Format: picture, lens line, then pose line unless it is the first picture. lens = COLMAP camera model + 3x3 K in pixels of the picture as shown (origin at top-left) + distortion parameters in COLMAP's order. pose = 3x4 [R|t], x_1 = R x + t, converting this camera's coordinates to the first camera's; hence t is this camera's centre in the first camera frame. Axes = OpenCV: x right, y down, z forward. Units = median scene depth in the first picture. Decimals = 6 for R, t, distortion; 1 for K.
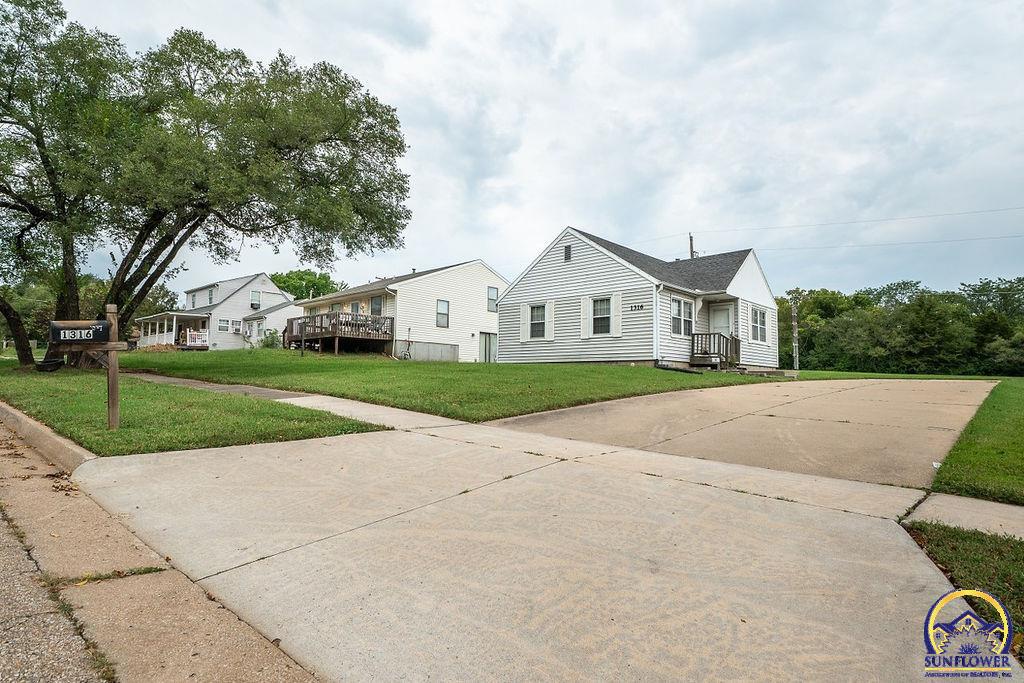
lens RADIAL K [[547.0, 0, 508.1], [0, 547.0, 342.6], [0, 0, 1]] dist [0.001539, 0.000129]
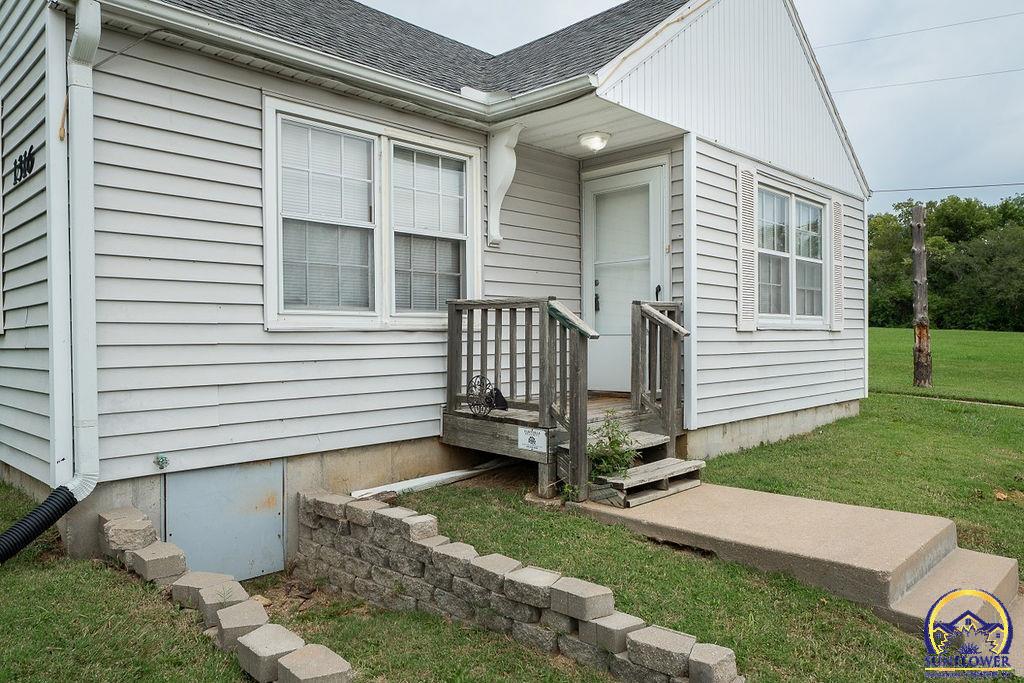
lens RADIAL K [[702.7, 0, 512.0], [0, 702.7, 341.5], [0, 0, 1]] dist [-0.006622, 0.000603]
pose [[0.999436, -0.021051, -0.026157, 0.342311], [0.023038, 0.996676, 0.078148, -0.020288], [0.024424, -0.078706, 0.996599, 0.679863]]
